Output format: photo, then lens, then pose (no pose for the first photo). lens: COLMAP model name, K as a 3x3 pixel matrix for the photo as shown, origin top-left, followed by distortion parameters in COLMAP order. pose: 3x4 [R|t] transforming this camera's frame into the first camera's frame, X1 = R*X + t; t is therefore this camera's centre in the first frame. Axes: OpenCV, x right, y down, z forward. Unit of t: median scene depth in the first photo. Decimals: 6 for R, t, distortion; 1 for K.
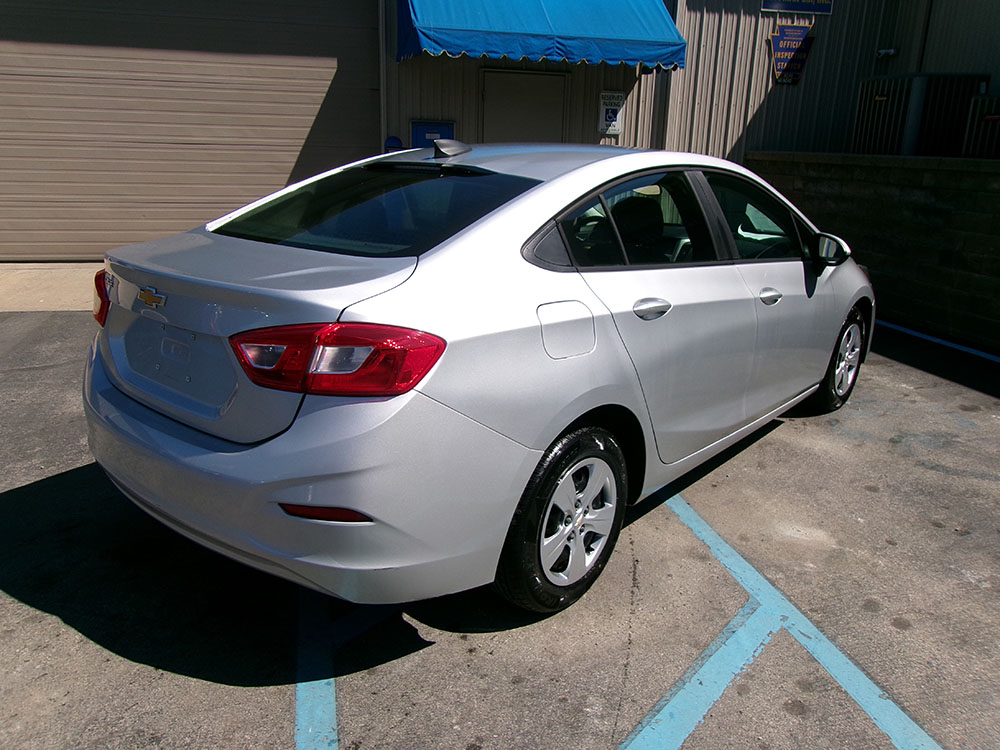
lens RADIAL K [[766.7, 0, 494.8], [0, 766.7, 375.6], [0, 0, 1]] dist [-0.043399, 0.070266]
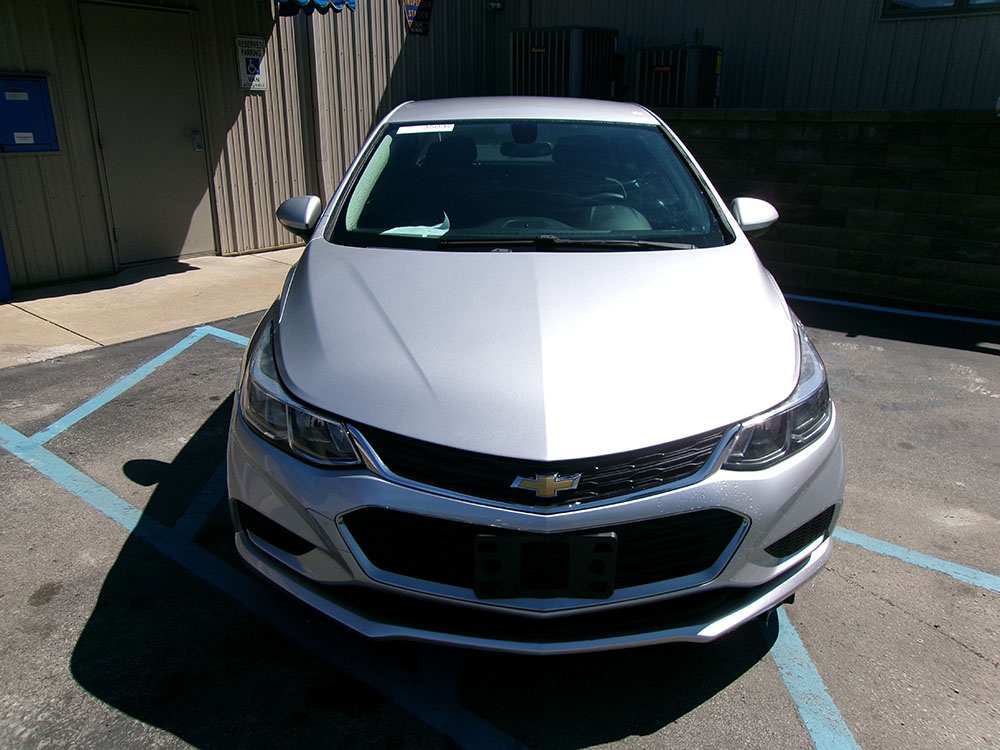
lens RADIAL K [[763.9, 0, 496.9], [0, 763.9, 374.9], [0, 0, 1]] dist [-0.013976, 0.028088]
pose [[0.789857, -0.222756, 0.571407, -0.215539], [0.196299, 0.974516, 0.108559, -0.070334], [-0.581027, 0.026421, 0.813455, 0.237750]]
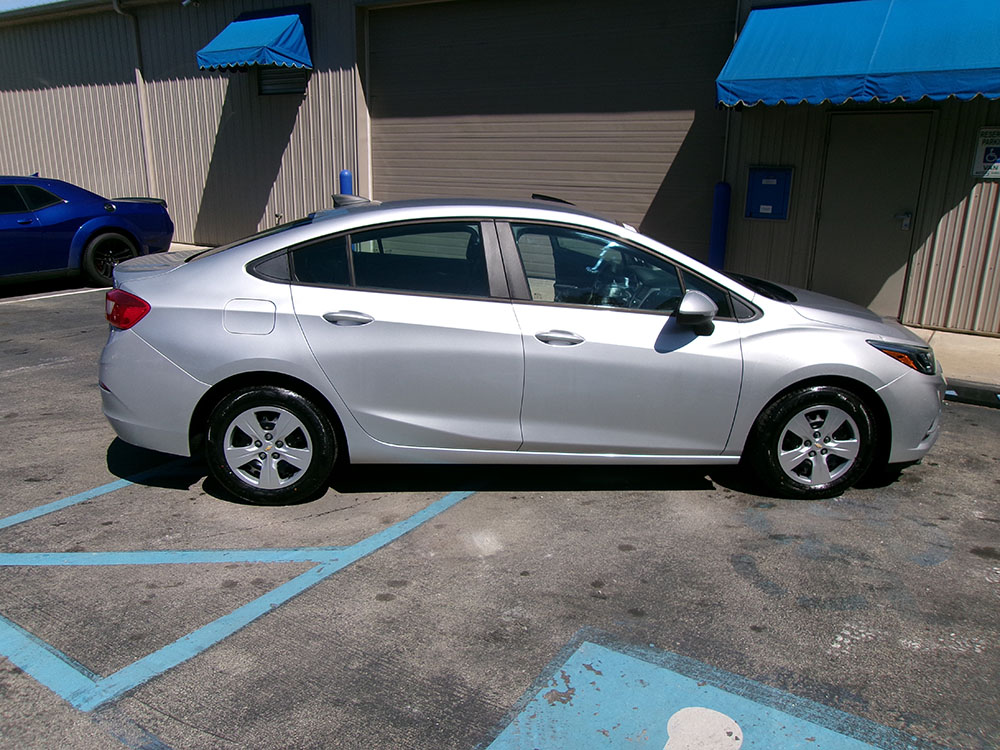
lens RADIAL K [[763.9, 0, 496.9], [0, 763.9, 374.9], [0, 0, 1]] dist [-0.013976, 0.028088]
pose [[0.693397, 0.178221, -0.698168, 0.483037], [-0.208829, 0.977050, 0.042009, -0.035745], [0.689632, 0.116668, 0.714700, 0.073112]]
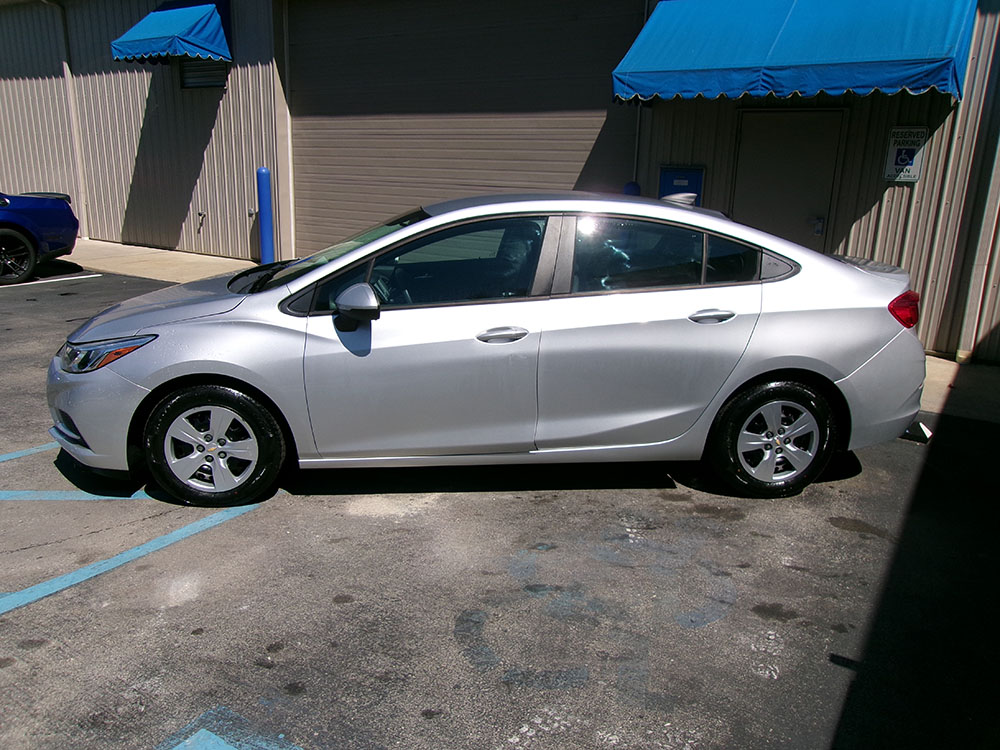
lens RADIAL K [[766.7, 0, 494.8], [0, 766.7, 375.6], [0, 0, 1]] dist [-0.043399, 0.070266]
pose [[0.690362, 0.183758, -0.699738, 0.537880], [-0.223037, 0.974153, 0.035774, -0.072600], [0.688226, 0.131370, 0.713503, 0.230394]]
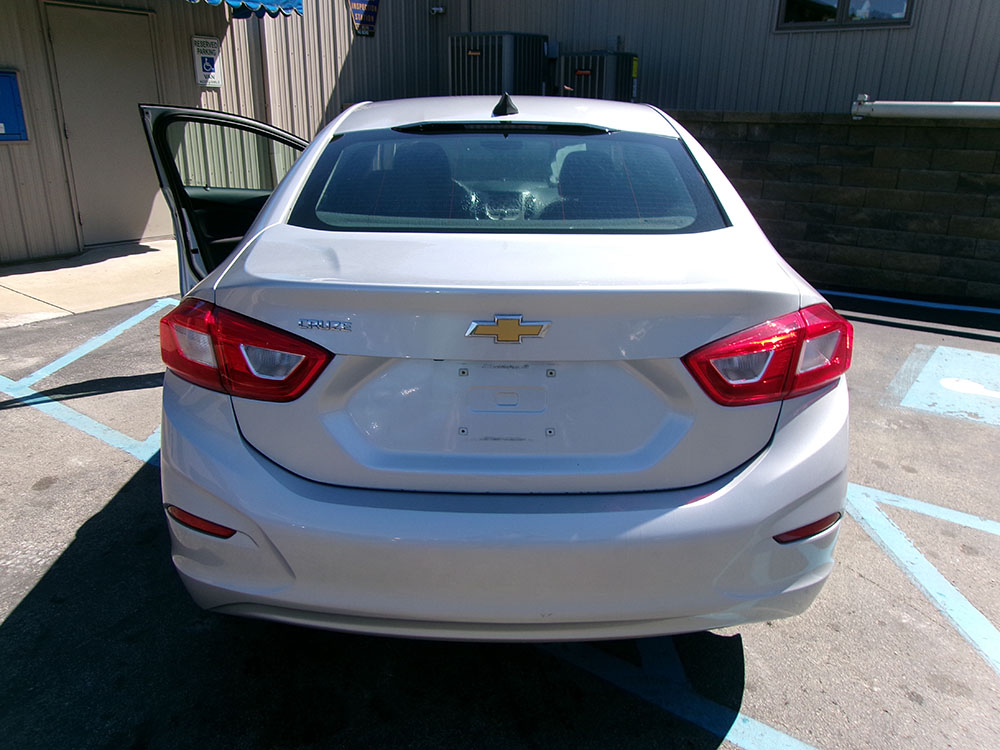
lens RADIAL K [[763.9, 0, 496.9], [0, 763.9, 374.9], [0, 0, 1]] dist [-0.013976, 0.028088]
pose [[0.759711, -0.228378, 0.608837, -0.254000], [0.195467, 0.973199, 0.121147, -0.042313], [-0.620187, 0.026971, 0.783990, 0.138775]]
